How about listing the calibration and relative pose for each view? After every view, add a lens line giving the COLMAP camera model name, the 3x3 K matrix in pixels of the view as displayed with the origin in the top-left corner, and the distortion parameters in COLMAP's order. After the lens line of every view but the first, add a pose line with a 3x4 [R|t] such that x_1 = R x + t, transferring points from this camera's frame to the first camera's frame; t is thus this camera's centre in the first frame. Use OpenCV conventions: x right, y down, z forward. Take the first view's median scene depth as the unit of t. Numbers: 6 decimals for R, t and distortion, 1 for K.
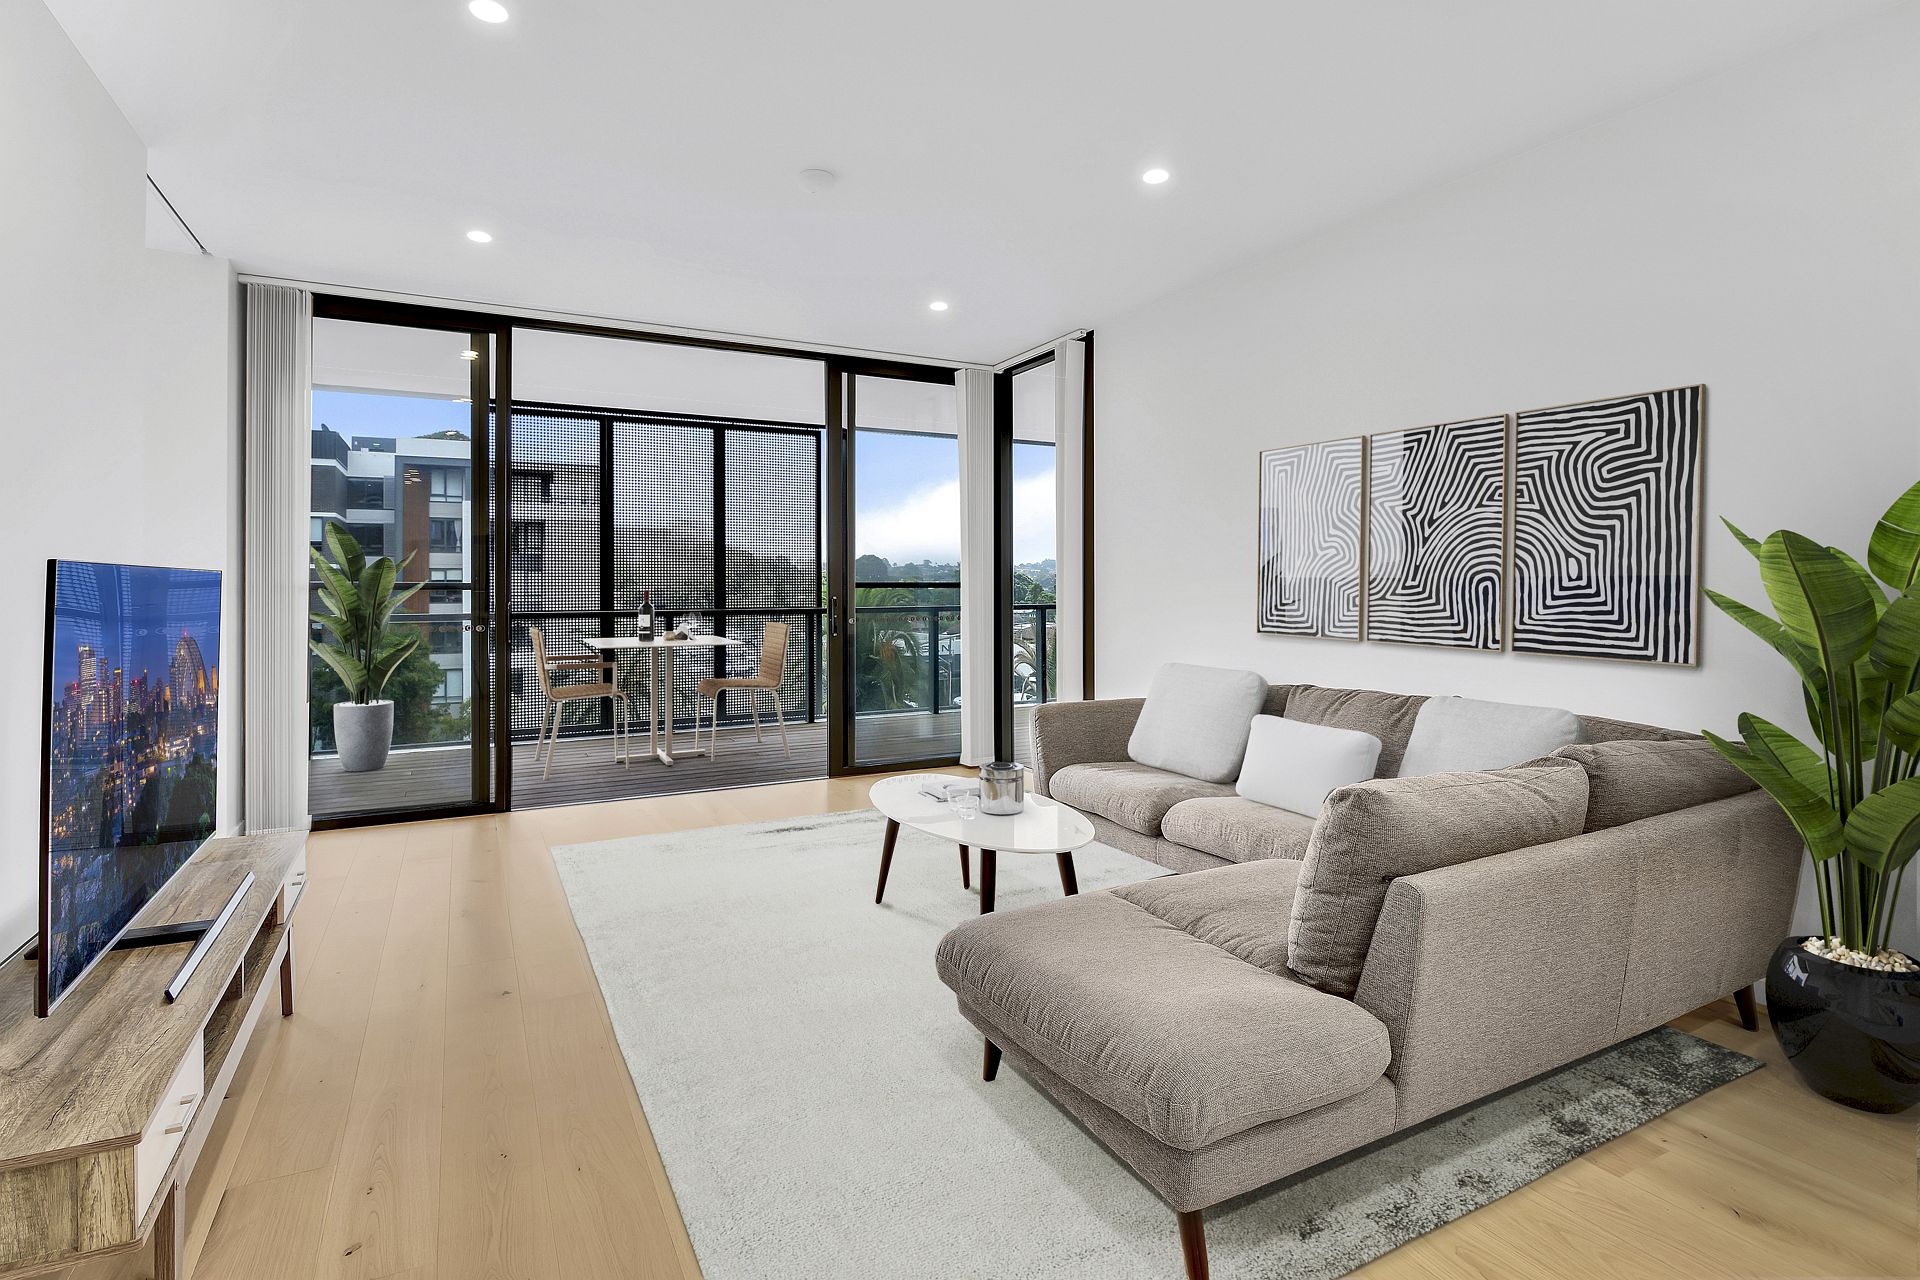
lens RADIAL K [[950.1, 0, 959.2], [0, 950.1, 602.7], [0, 0, 1]] dist [0.026026, -0.000297]
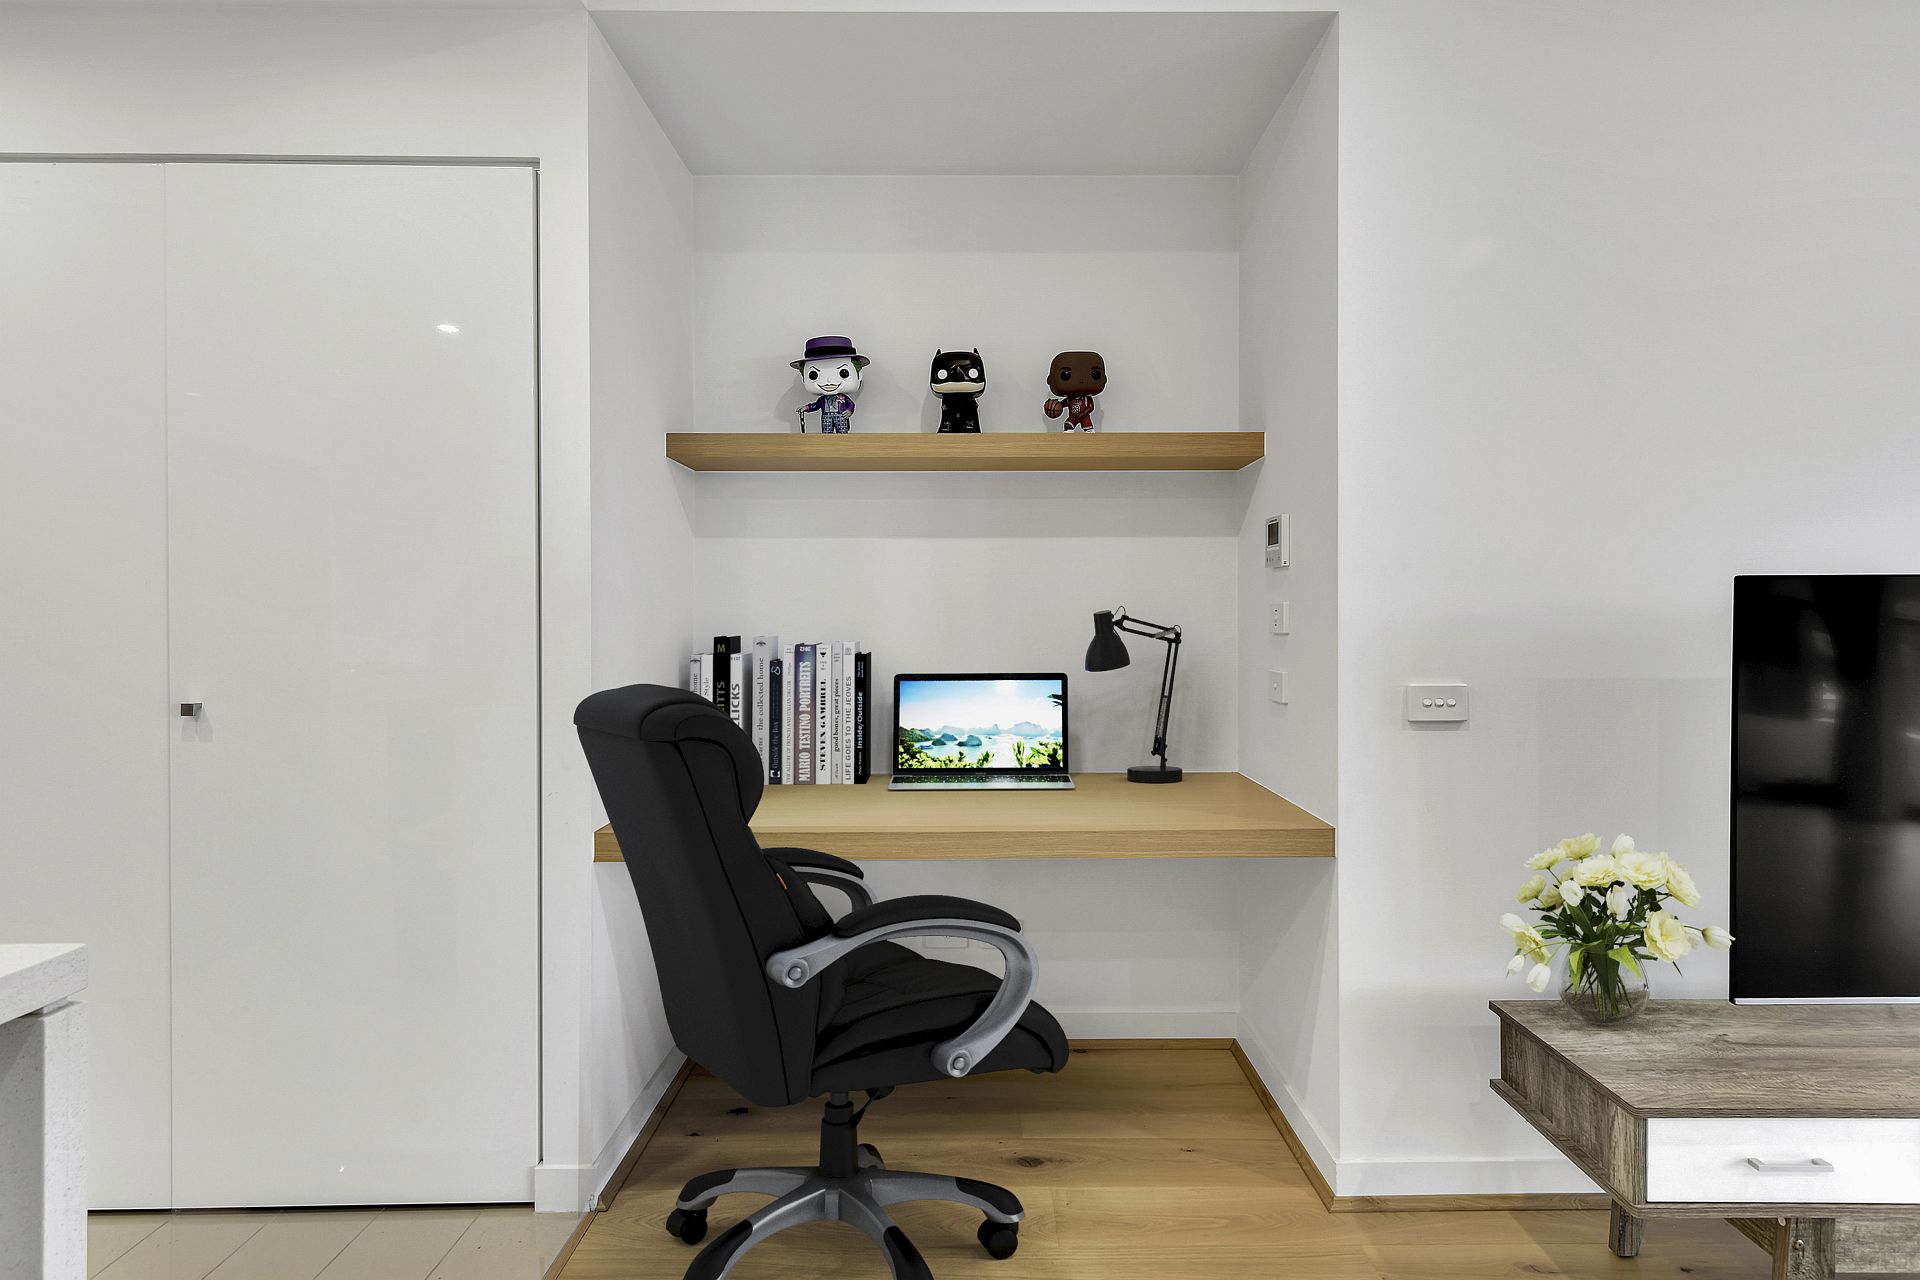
lens RADIAL K [[950.1, 0, 959.2], [0, 950.1, 602.7], [0, 0, 1]] dist [0.026026, -0.000297]
pose [[-0.469038, -0.007592, -0.883145, 0.408914], [-0.008096, 0.999958, -0.004296, -0.005133], [0.883141, 0.005135, -0.469080, 0.741410]]
